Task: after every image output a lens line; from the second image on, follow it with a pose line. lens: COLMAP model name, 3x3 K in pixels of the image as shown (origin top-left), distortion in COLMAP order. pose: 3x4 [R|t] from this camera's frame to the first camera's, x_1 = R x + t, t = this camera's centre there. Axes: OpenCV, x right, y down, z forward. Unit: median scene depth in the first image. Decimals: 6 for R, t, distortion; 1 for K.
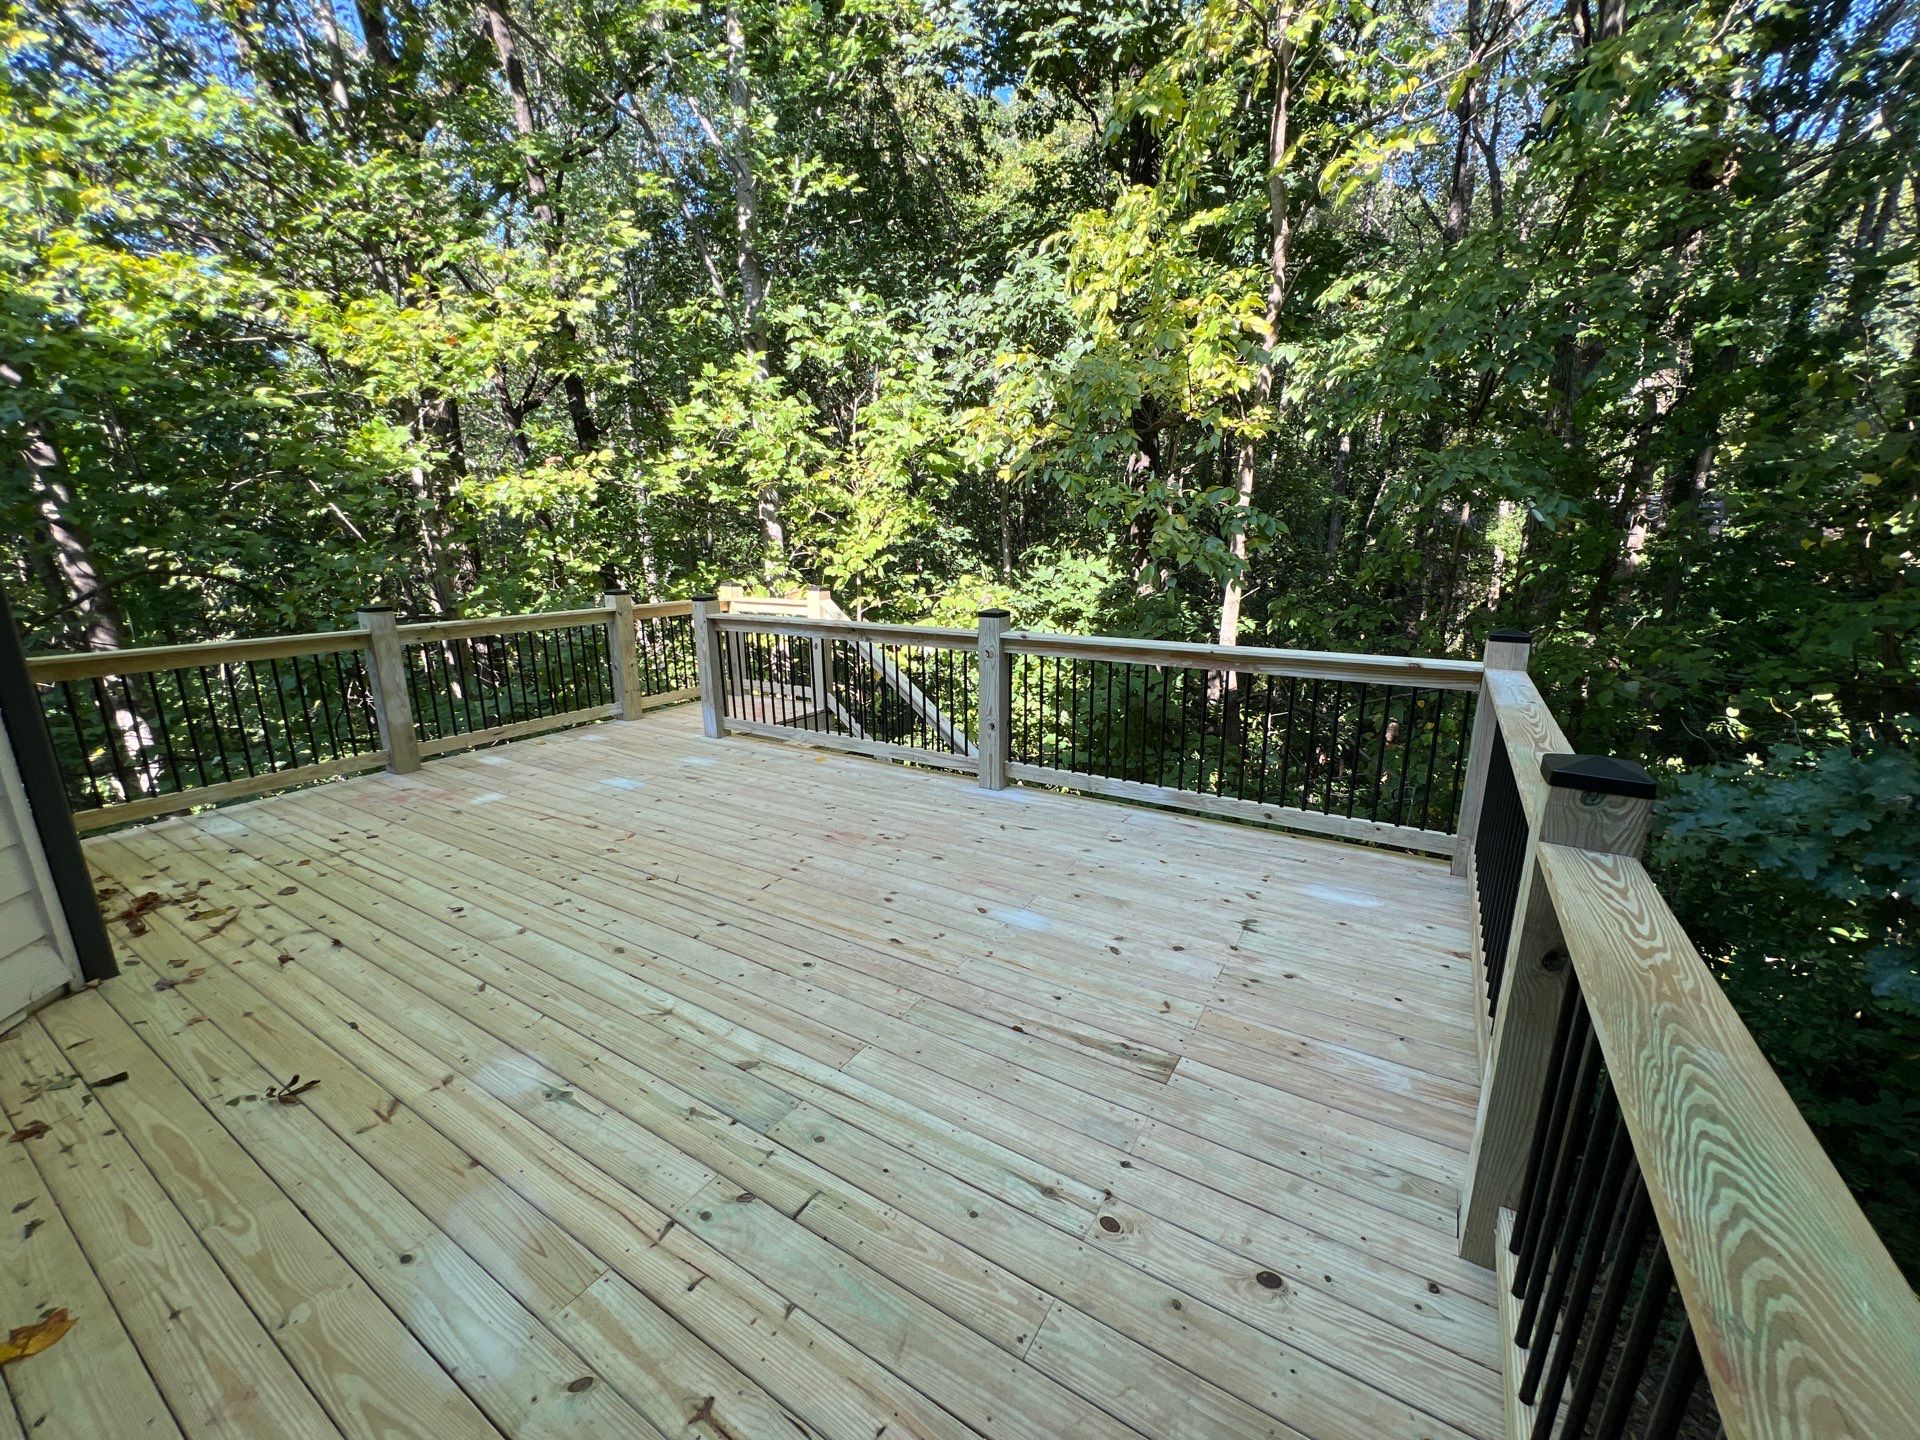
lens RADIAL K [[768.3, 0, 959.6], [0, 768.3, 719.0], [0, 0, 1]] dist [-0.006255, 0.000596]
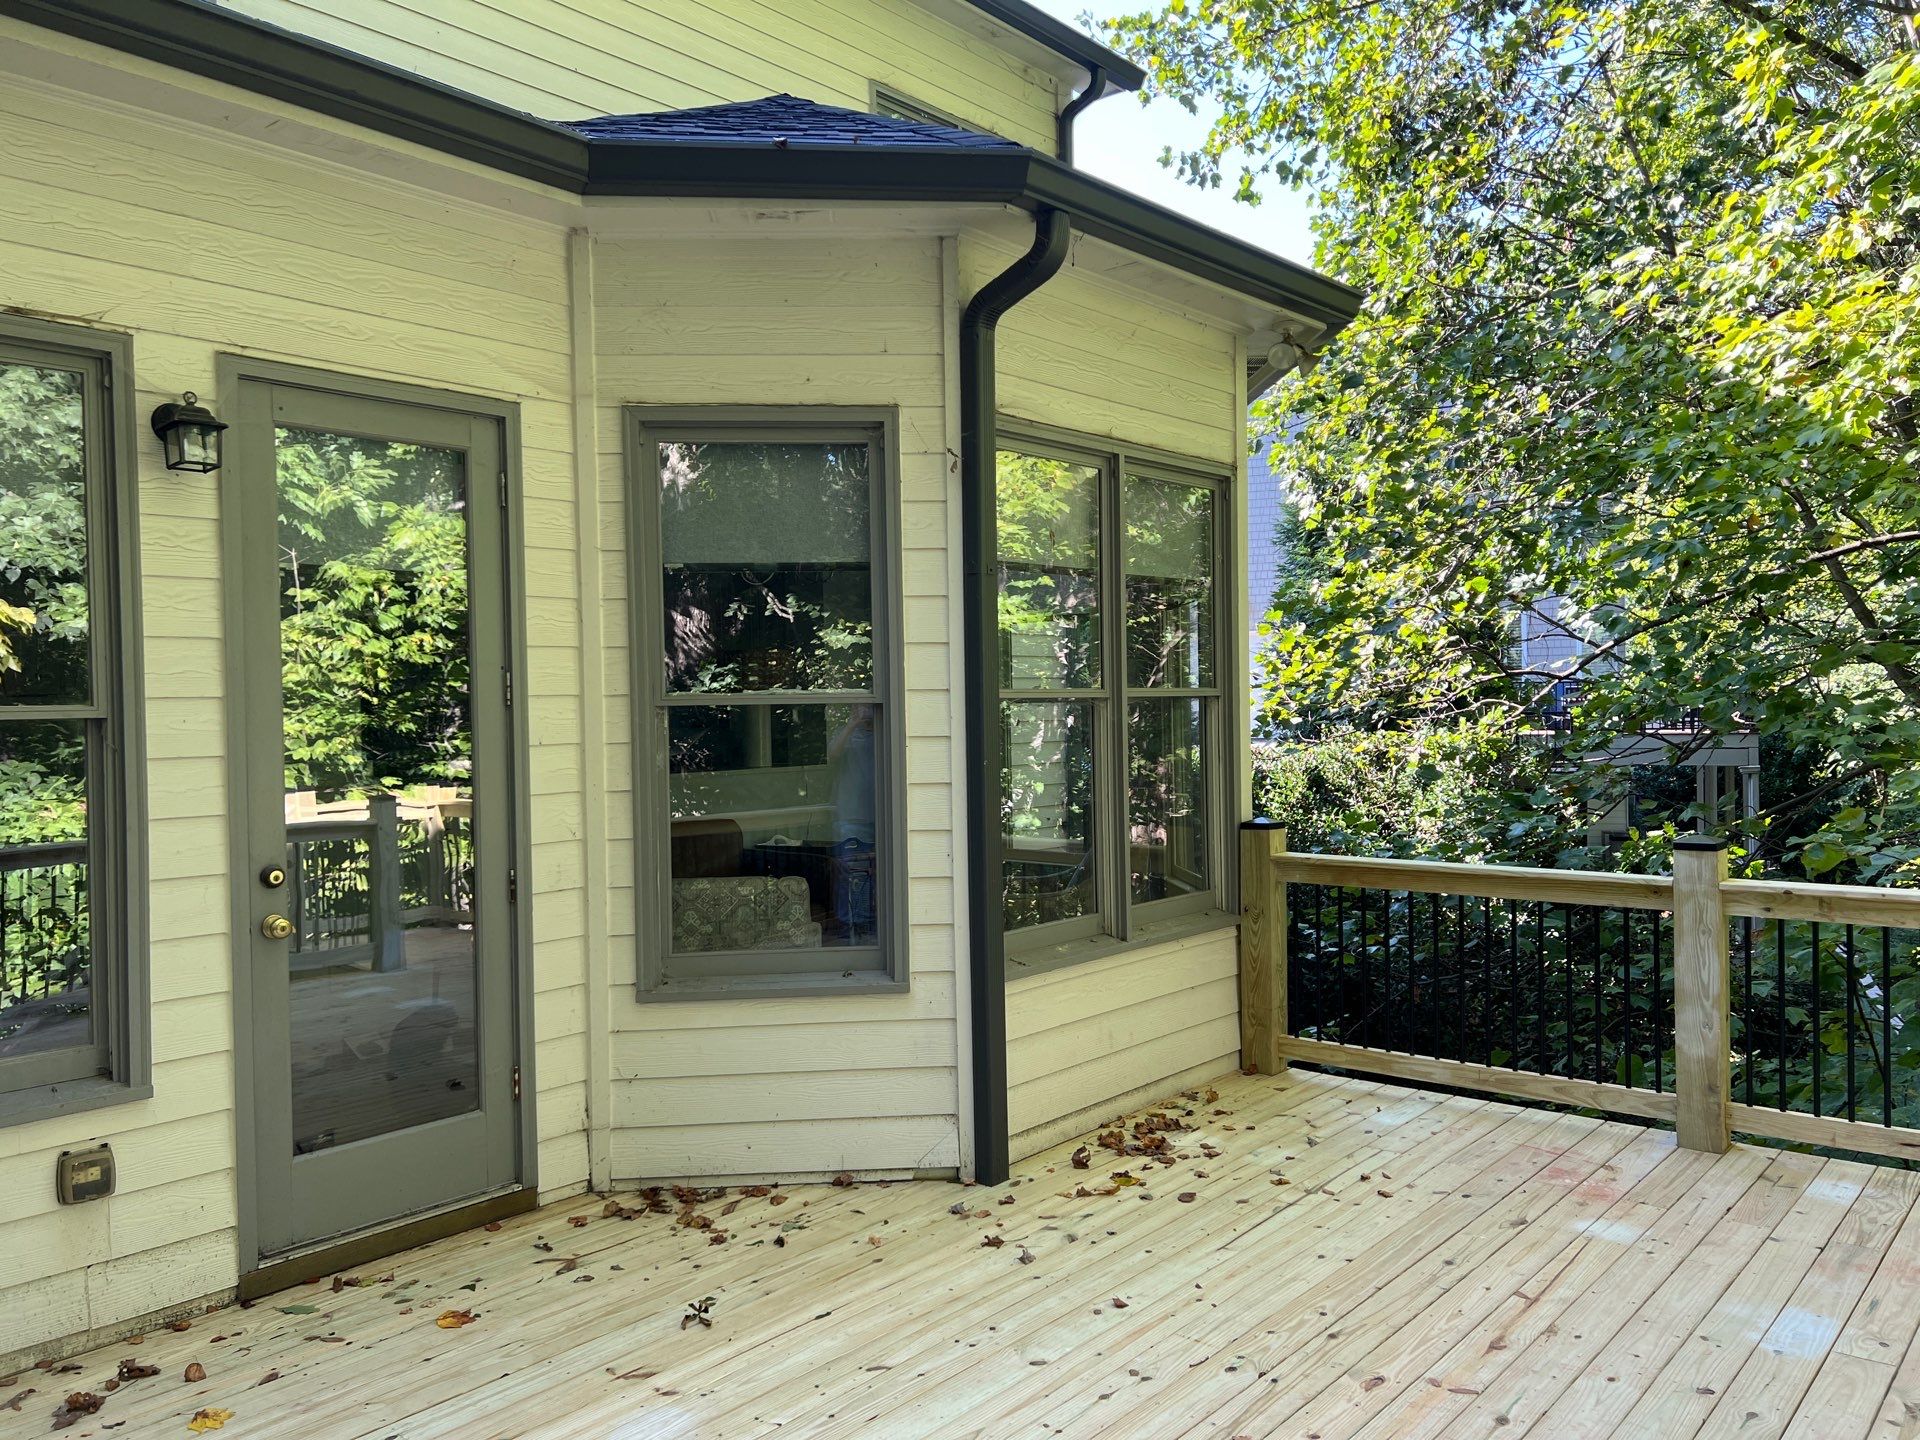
lens RADIAL K [[1437.8, 0, 968.9], [0, 1437.8, 719.4], [0, 0, 1]] dist [0.067003, -0.073665]
pose [[-0.157033, 0.020598, -0.987378, 0.444168], [-0.205287, 0.977264, 0.053036, -0.213444], [0.966022, 0.211024, -0.149234, 0.730017]]
